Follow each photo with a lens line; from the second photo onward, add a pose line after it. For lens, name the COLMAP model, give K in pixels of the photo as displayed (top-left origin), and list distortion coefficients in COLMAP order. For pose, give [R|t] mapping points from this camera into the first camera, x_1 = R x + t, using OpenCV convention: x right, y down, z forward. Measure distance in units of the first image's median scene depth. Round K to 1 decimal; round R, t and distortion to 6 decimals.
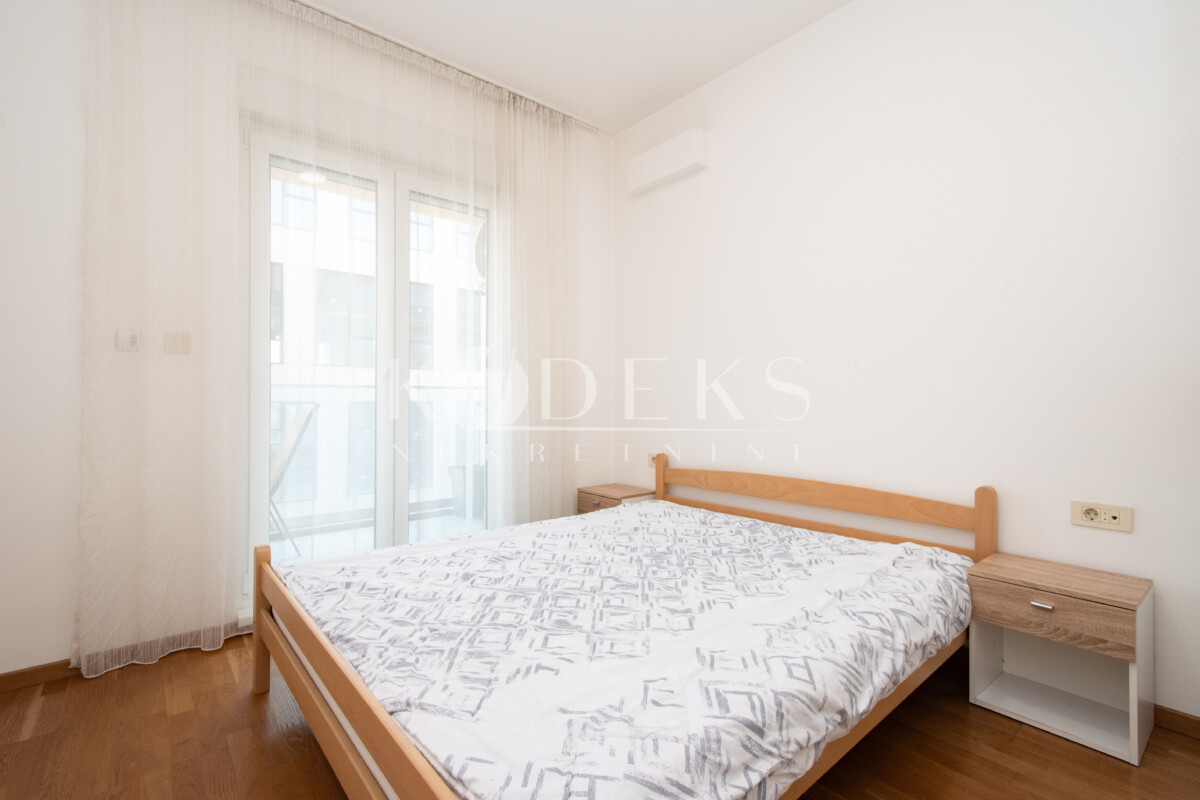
lens RADIAL K [[523.6, 0, 601.3], [0, 523.6, 396.8], [0, 0, 1]] dist [0.001829, 0.000244]
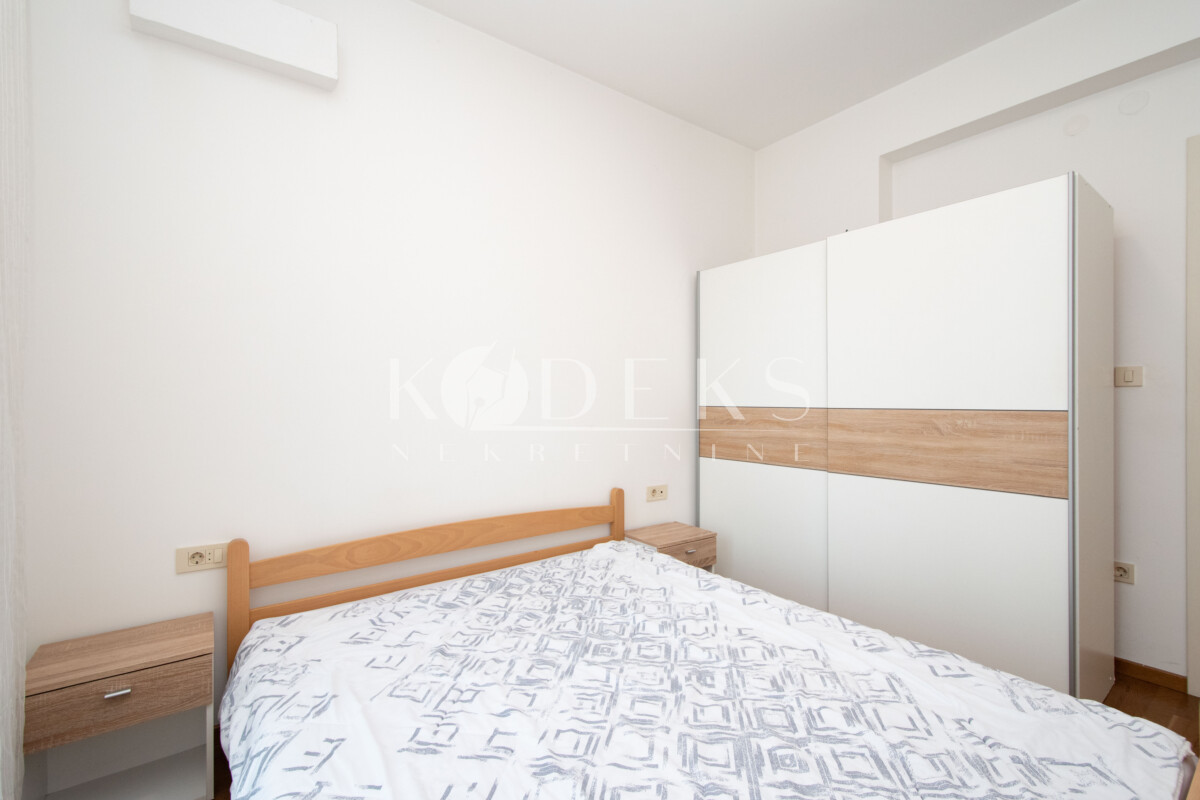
lens RADIAL K [[523.6, 0, 601.3], [0, 523.6, 396.8], [0, 0, 1]] dist [0.001829, 0.000244]
pose [[0.078245, 0.004920, 0.996922, -0.653120], [-0.001825, 0.999987, -0.004792, -0.065688], [-0.996933, -0.001445, 0.078253, 0.894692]]
